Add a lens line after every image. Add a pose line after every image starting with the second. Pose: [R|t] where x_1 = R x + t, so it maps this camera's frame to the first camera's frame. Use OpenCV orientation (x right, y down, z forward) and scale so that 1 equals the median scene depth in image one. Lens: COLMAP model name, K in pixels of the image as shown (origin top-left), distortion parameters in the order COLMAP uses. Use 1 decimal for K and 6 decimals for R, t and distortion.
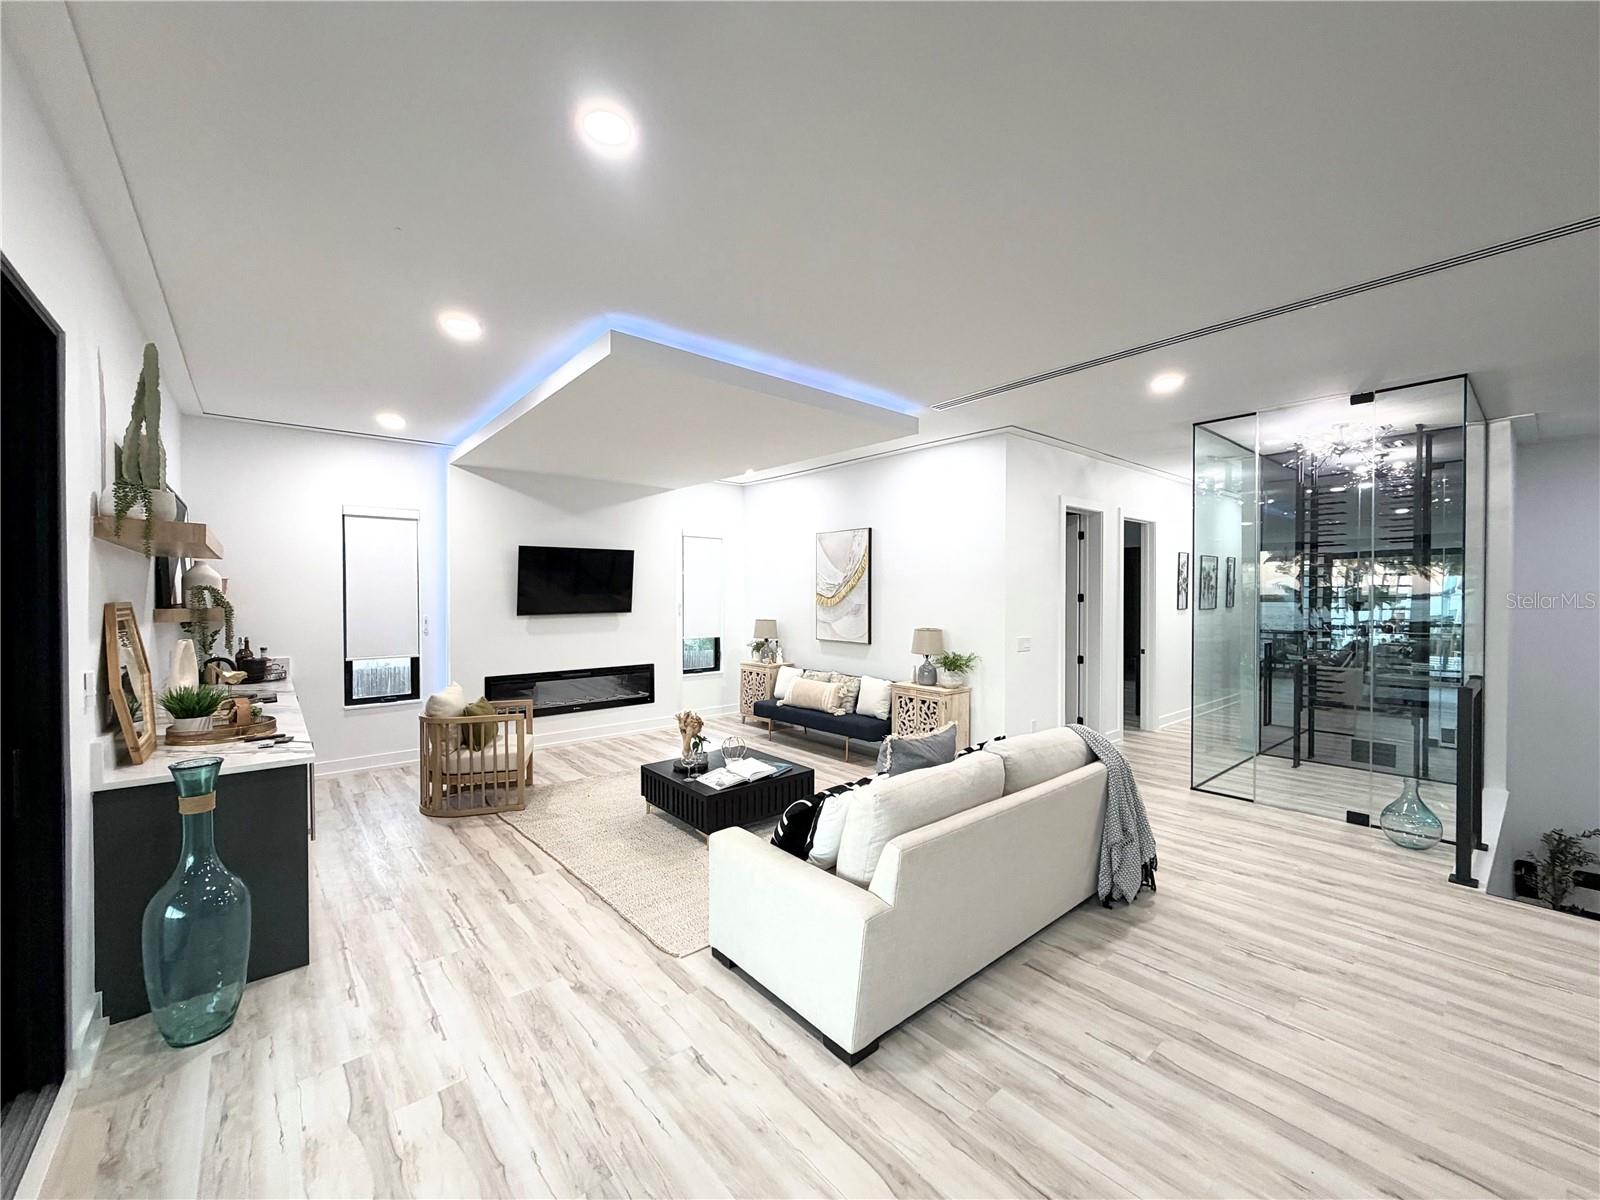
lens RADIAL K [[637.3, 0, 811.1], [0, 637.3, 602.2], [0, 0, 1]] dist [0.000123, -0.000282]
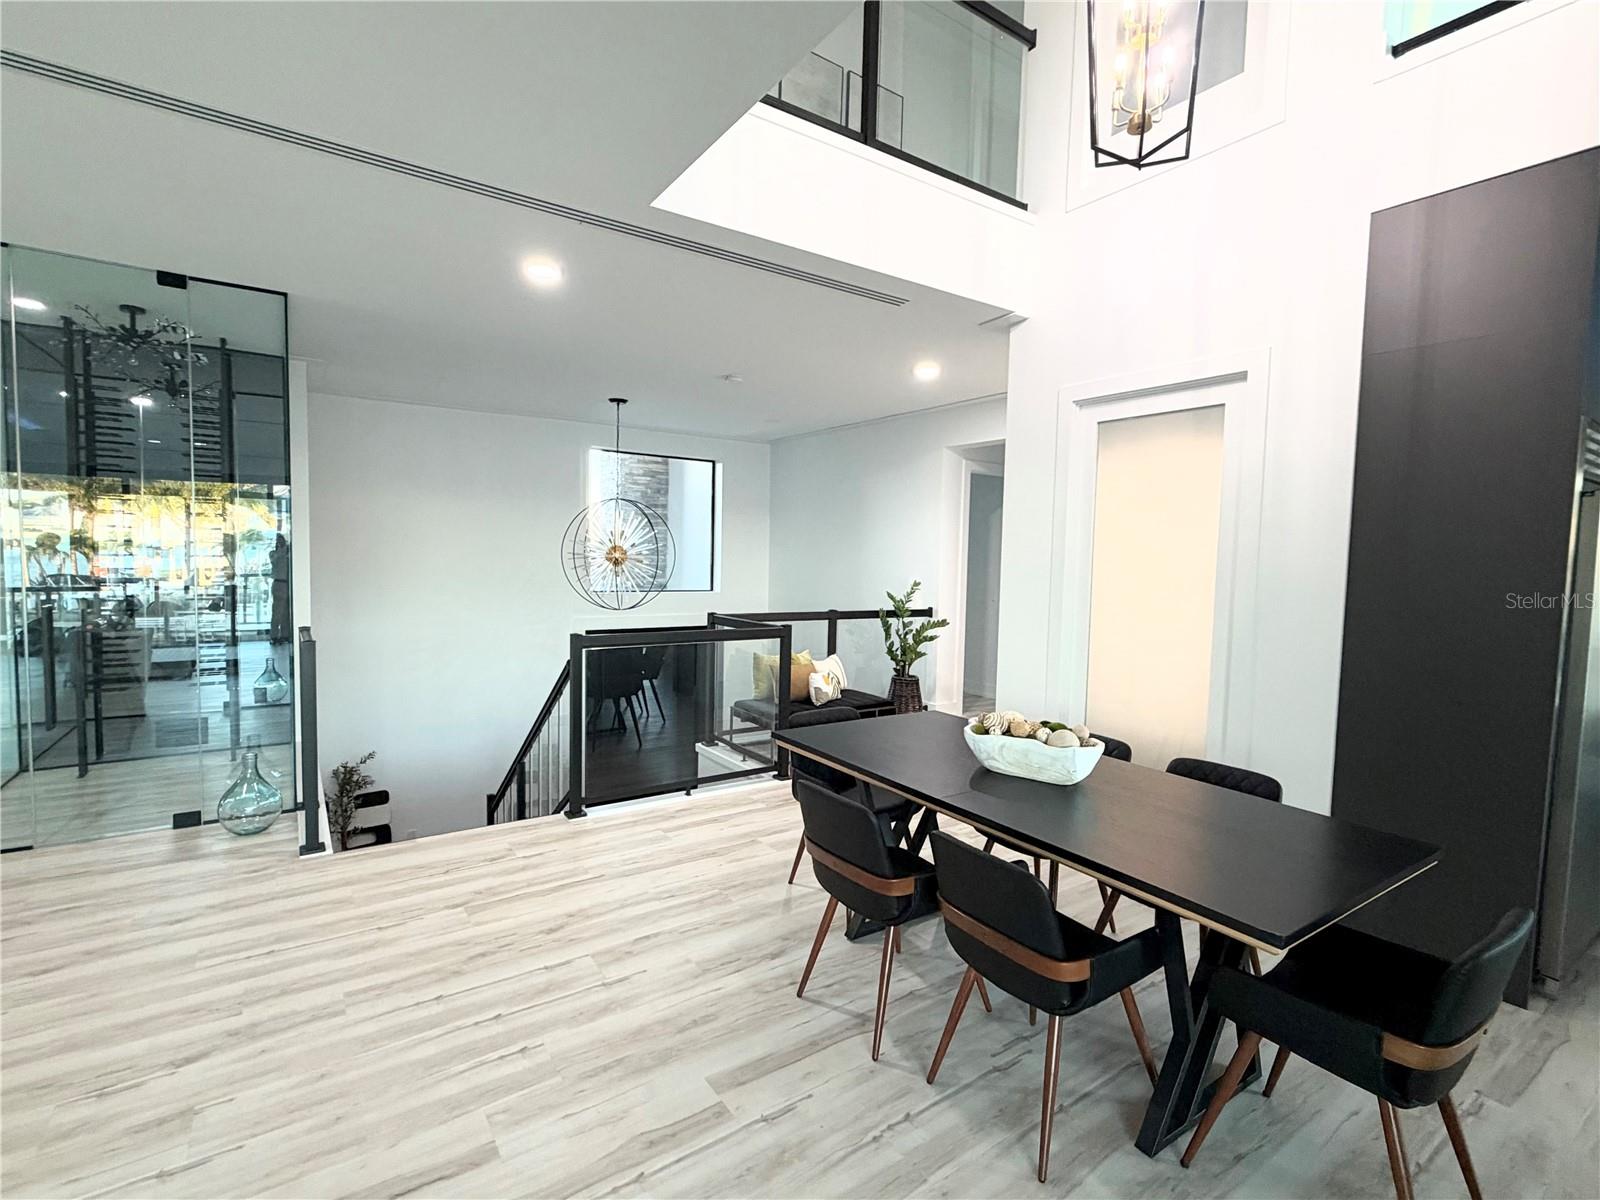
lens RADIAL K [[754.0, 0, 789.1], [0, 754.0, 597.3], [0, 0, 1]] dist [0.002226, 0.000024]
pose [[0.118654, -0.053666, 0.991484, 0.034838], [-0.010542, 0.998414, 0.055302, 0.003623], [-0.992880, -0.017014, 0.117900, 0.180957]]
